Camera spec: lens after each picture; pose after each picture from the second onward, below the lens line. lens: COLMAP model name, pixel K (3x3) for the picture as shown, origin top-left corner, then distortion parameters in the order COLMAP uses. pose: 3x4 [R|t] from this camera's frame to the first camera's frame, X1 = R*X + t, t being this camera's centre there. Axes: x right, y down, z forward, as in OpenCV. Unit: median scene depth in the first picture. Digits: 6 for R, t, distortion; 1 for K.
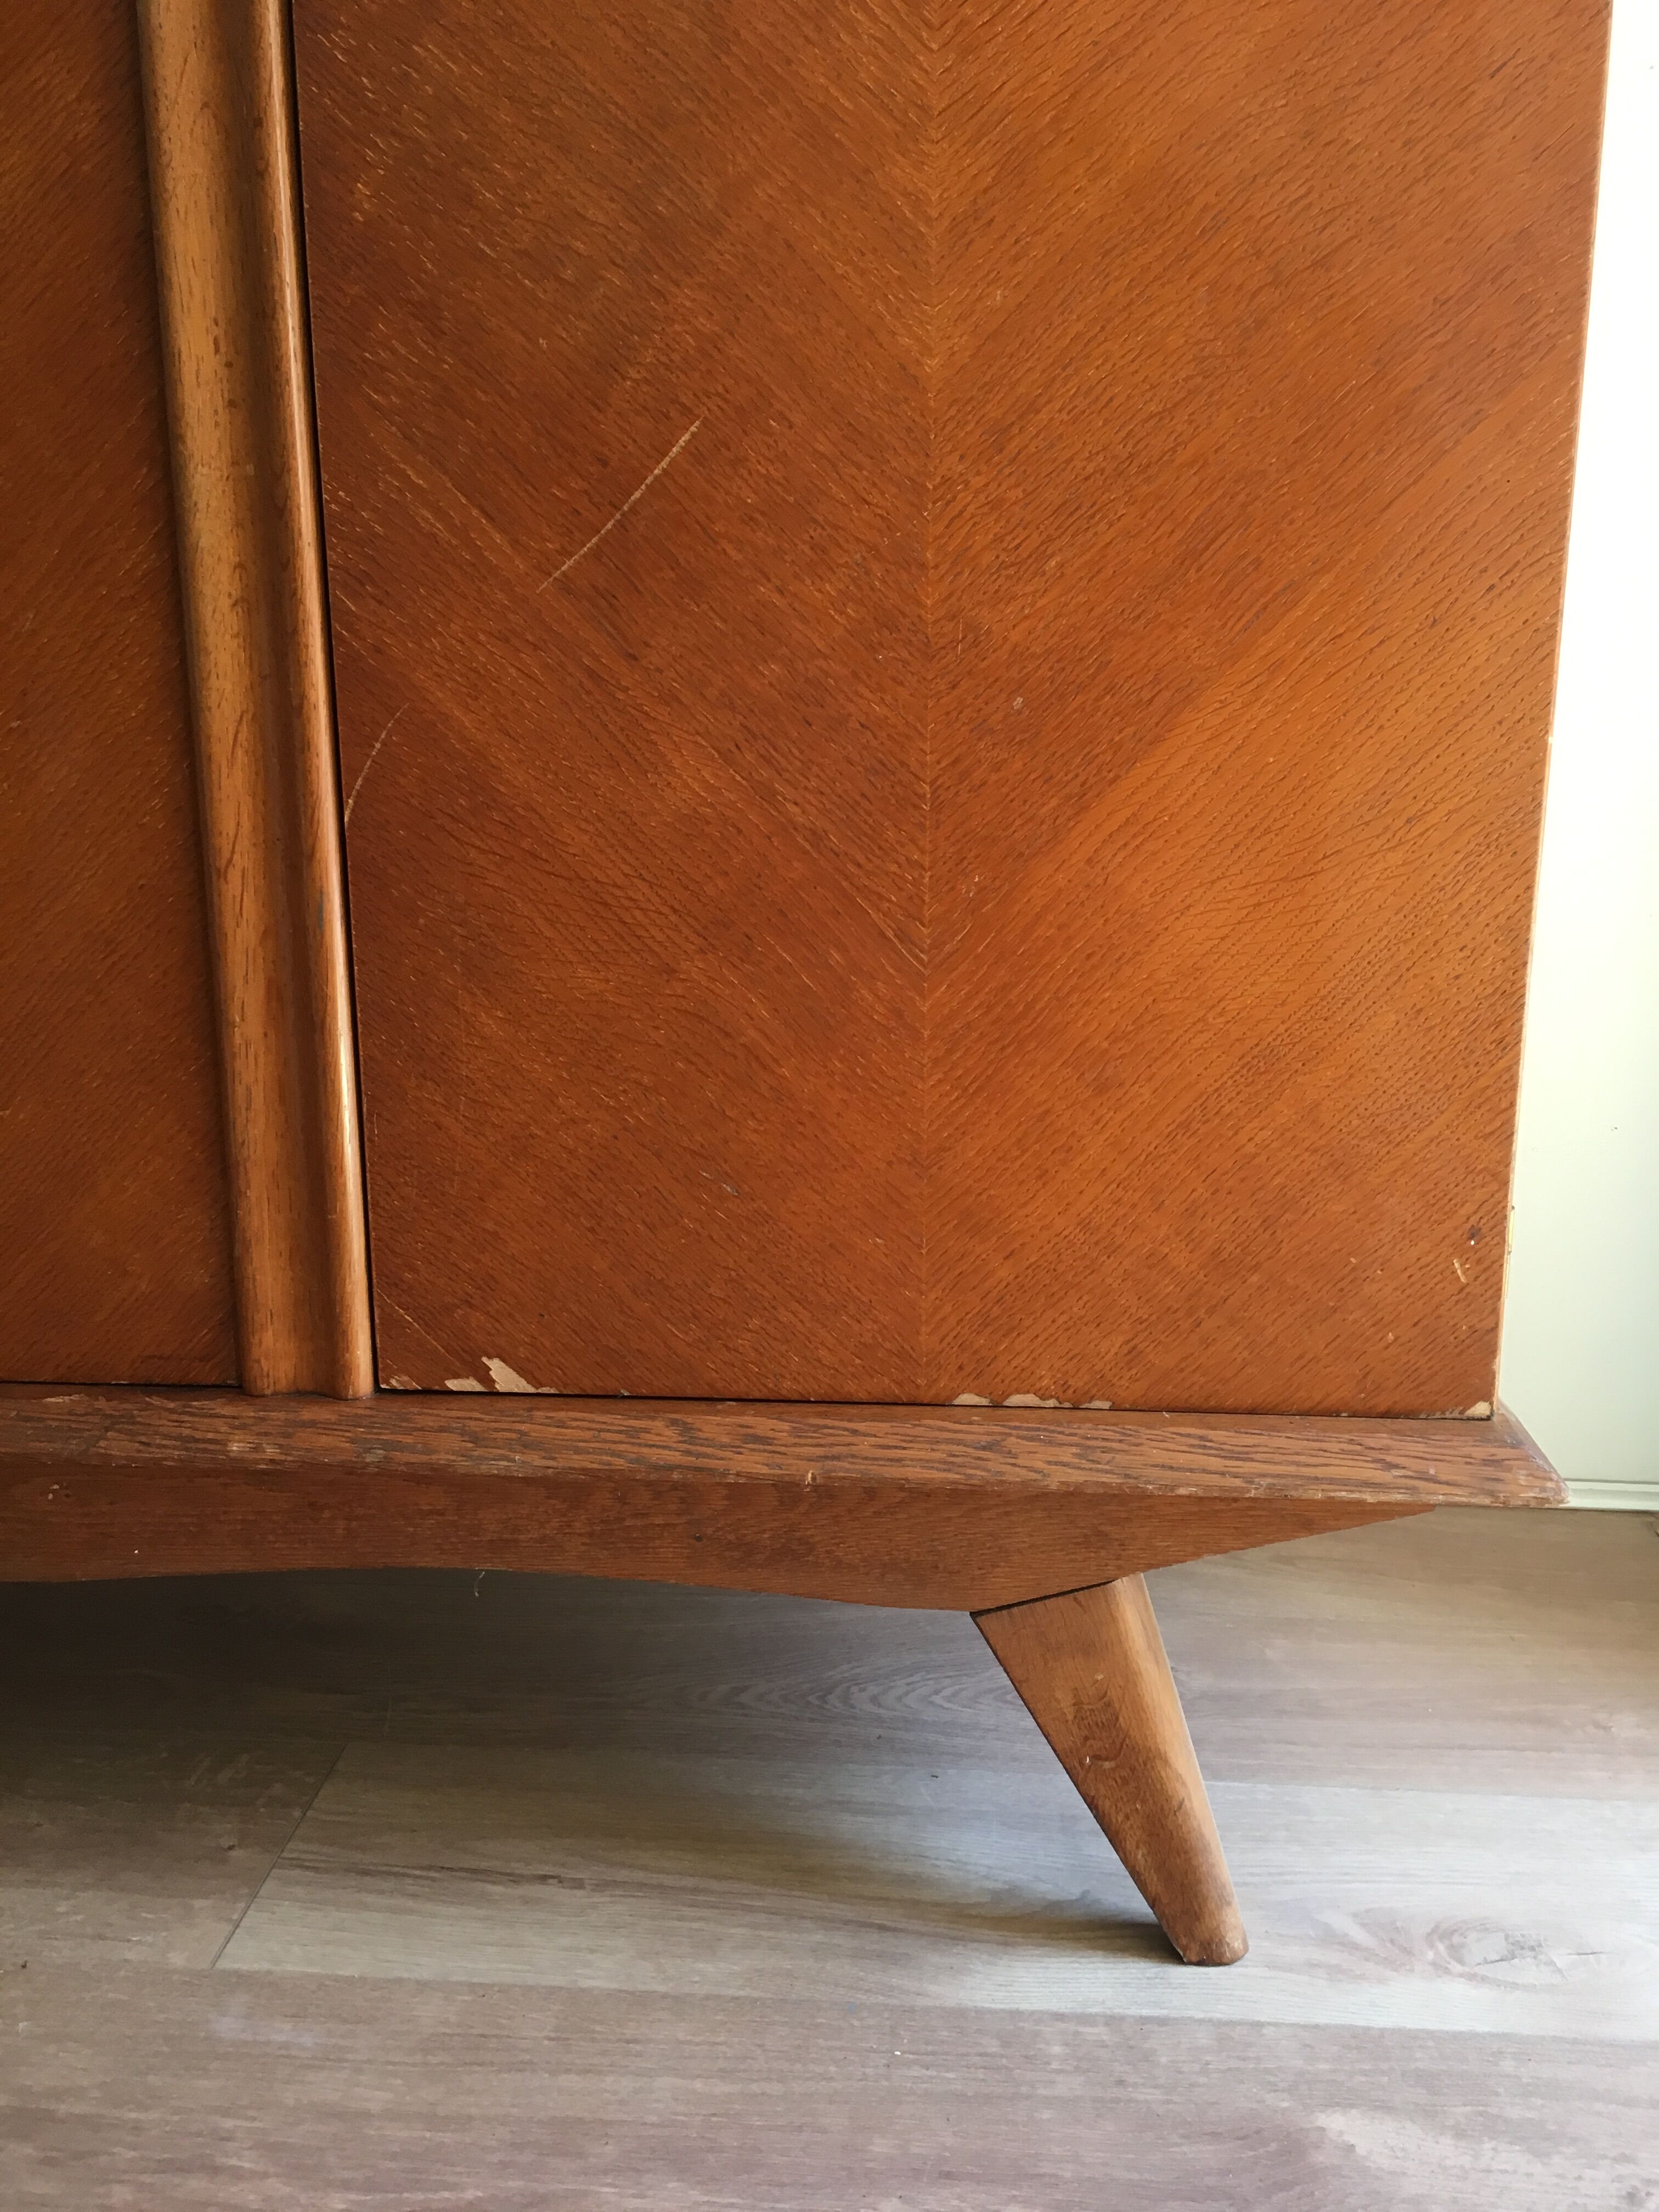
lens RADIAL K [[1892.8, 0, 829.5], [0, 1892.8, 1106.0], [0, 0, 1]] dist [0.088586, -0.127571]
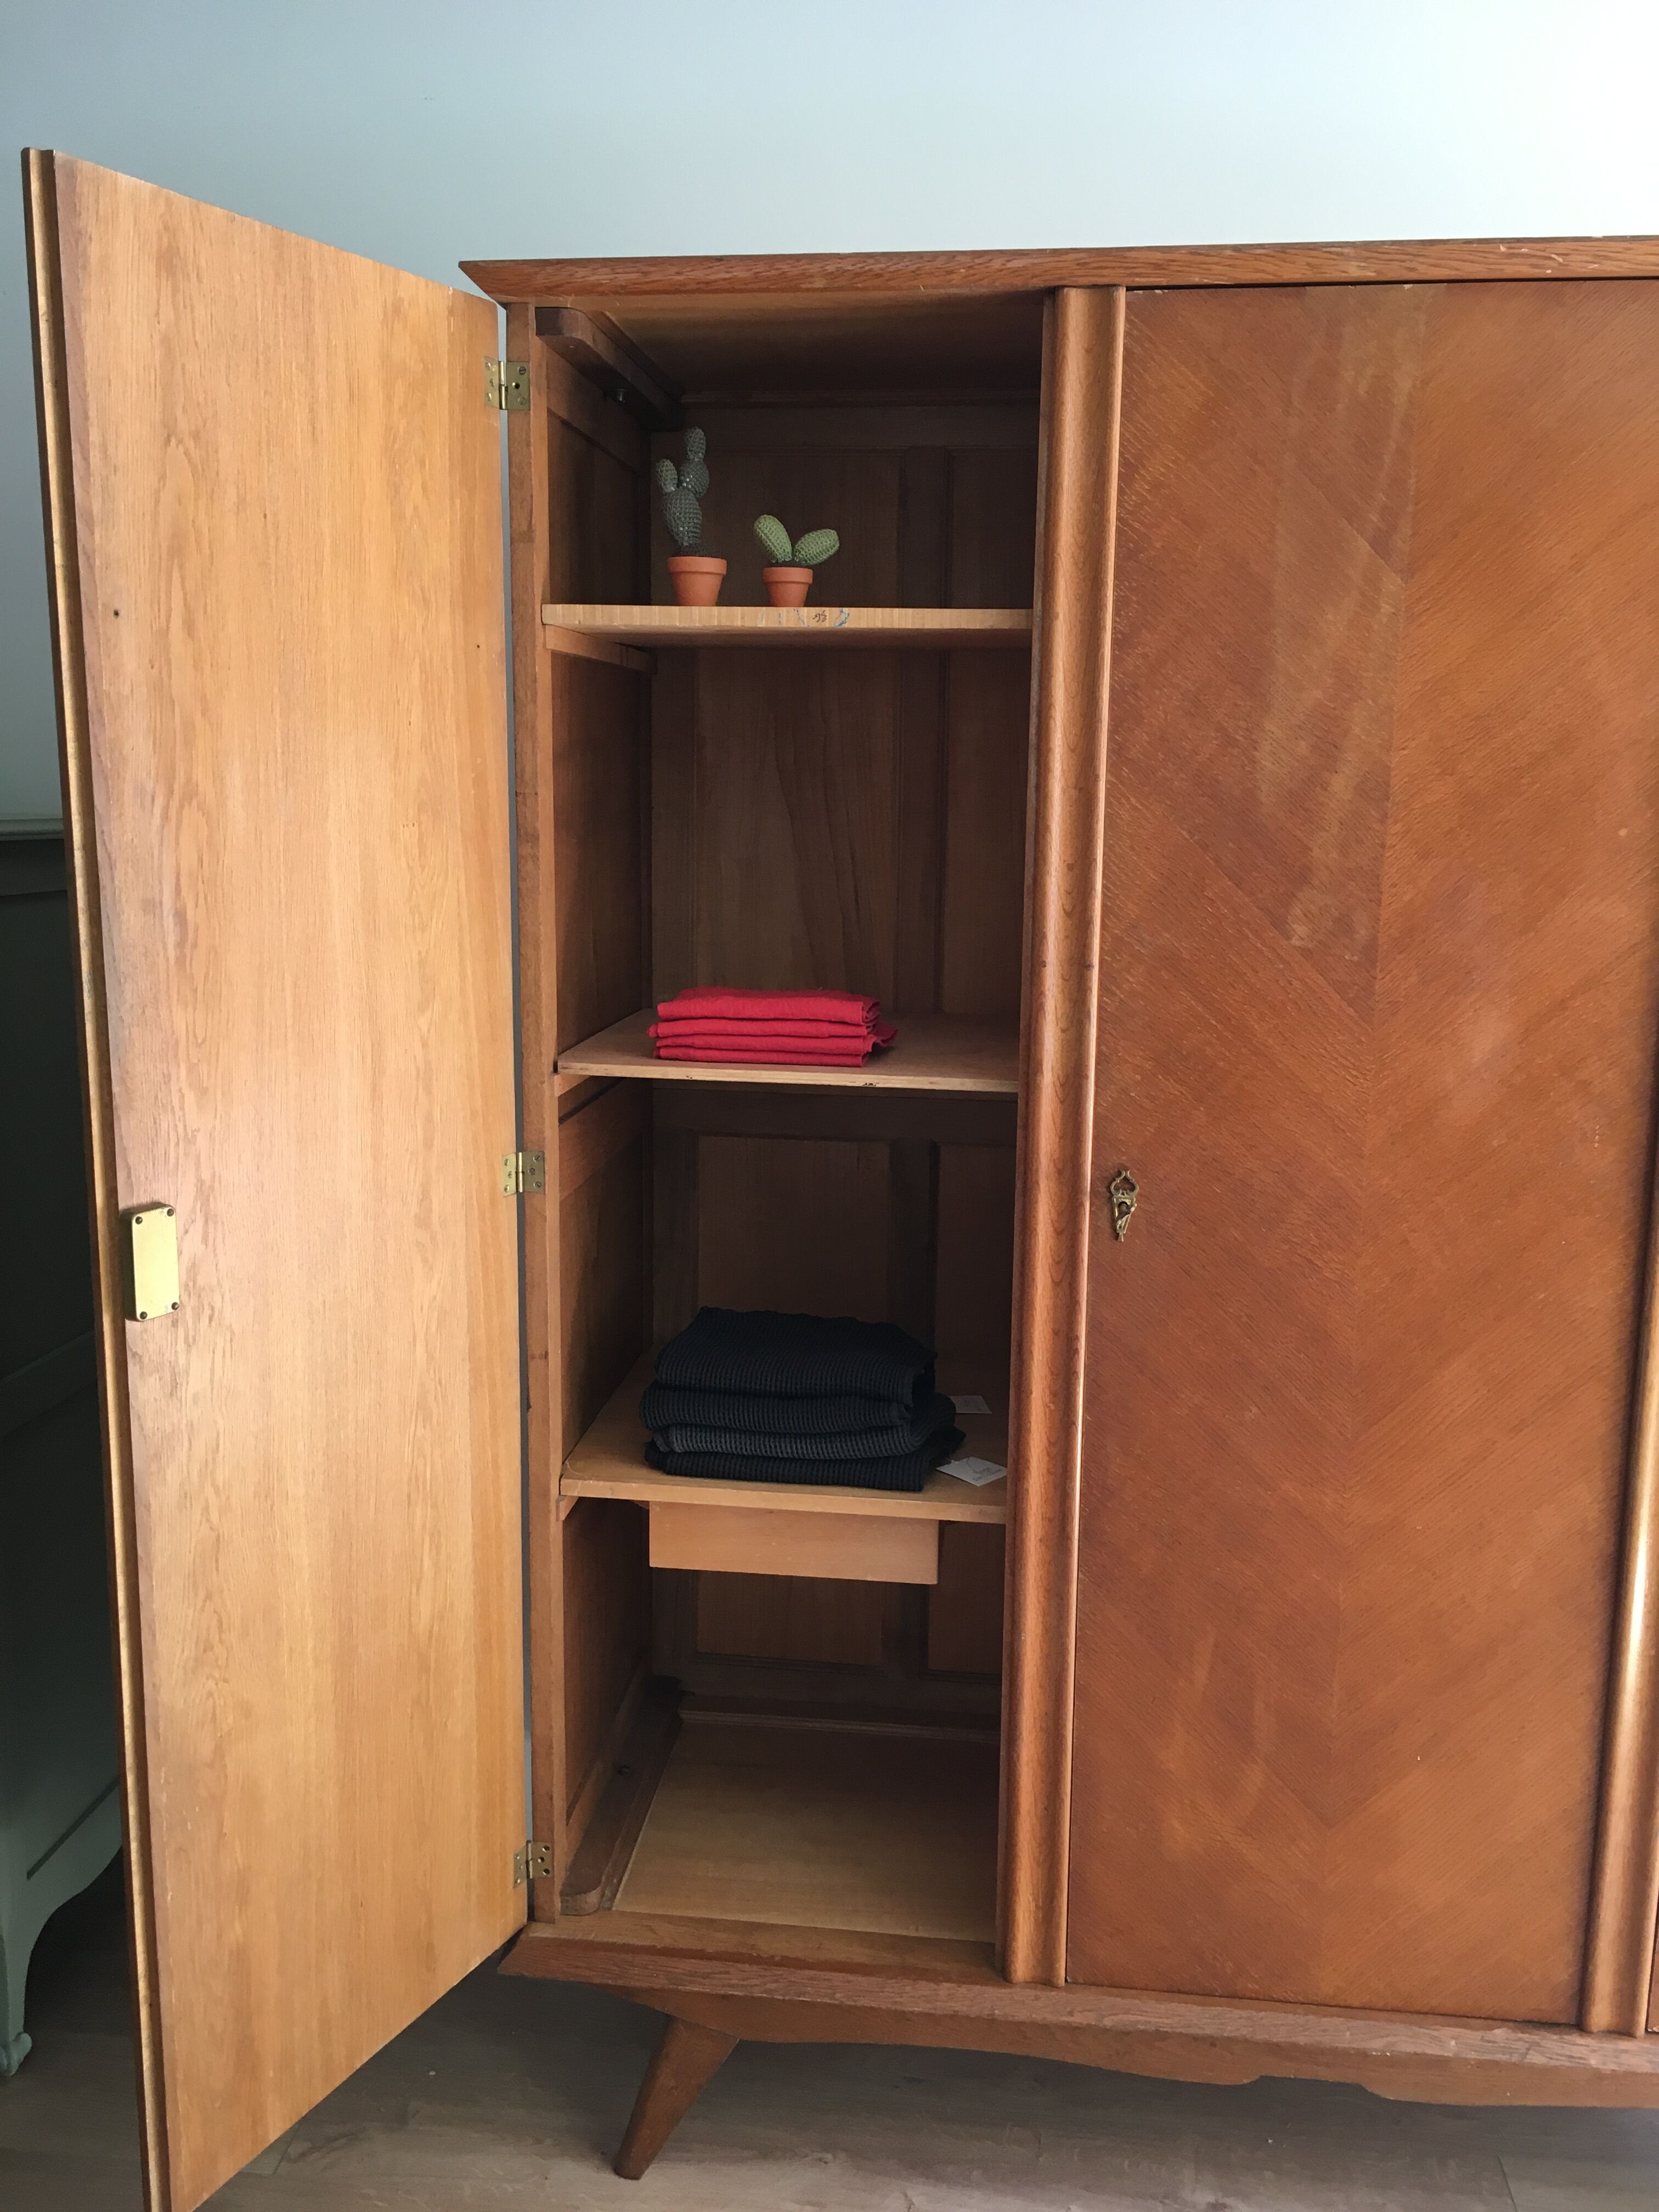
lens RADIAL K [[1892.8, 0, 829.5], [0, 1892.8, 1106.0], [0, 0, 1]] dist [0.088586, -0.127571]
pose [[0.999450, 0.017538, -0.028147, -1.135278], [-0.018553, 0.999171, -0.036241, -0.812990], [0.027488, 0.036744, 0.998947, -1.250600]]
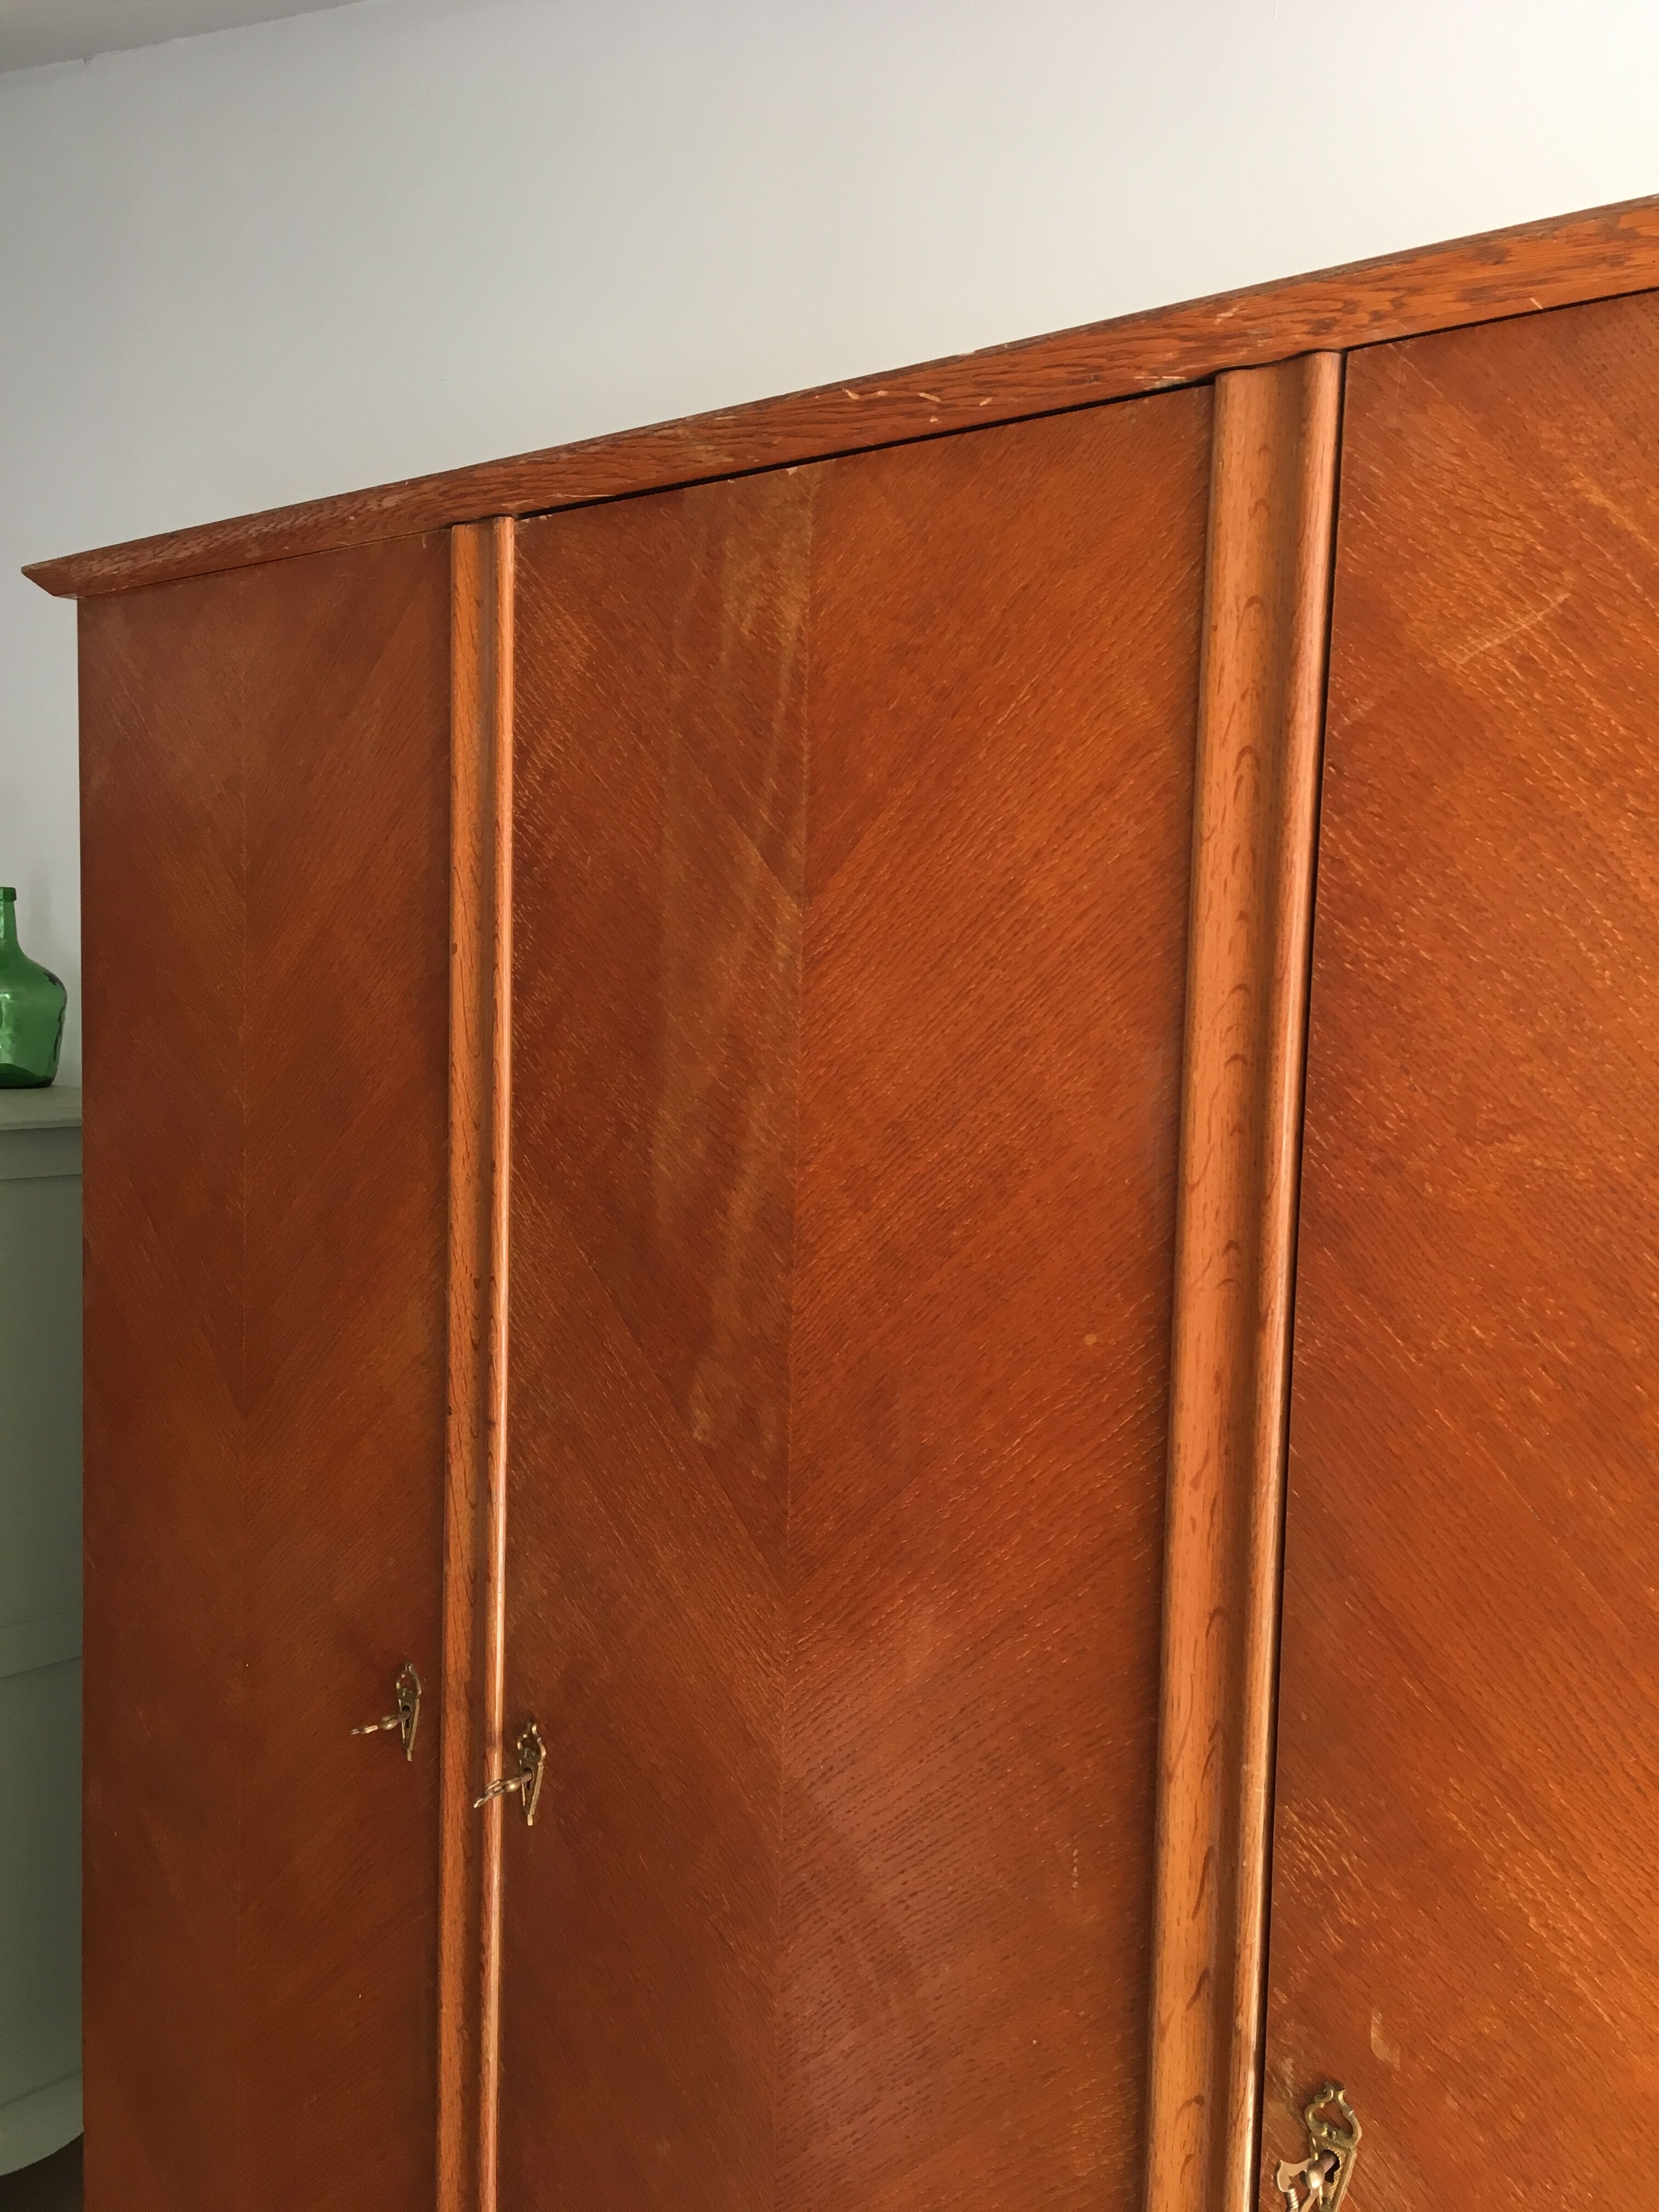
lens RADIAL K [[1879.7, 0, 822.3], [0, 1879.7, 1101.7], [0, 0, 1]] dist [0.085121, -0.114788]
pose [[0.812511, 0.069475, -0.578790, 0.129501], [-0.148123, 0.984891, -0.089715, -1.197727], [0.563813, 0.158626, 0.810526, -0.273914]]
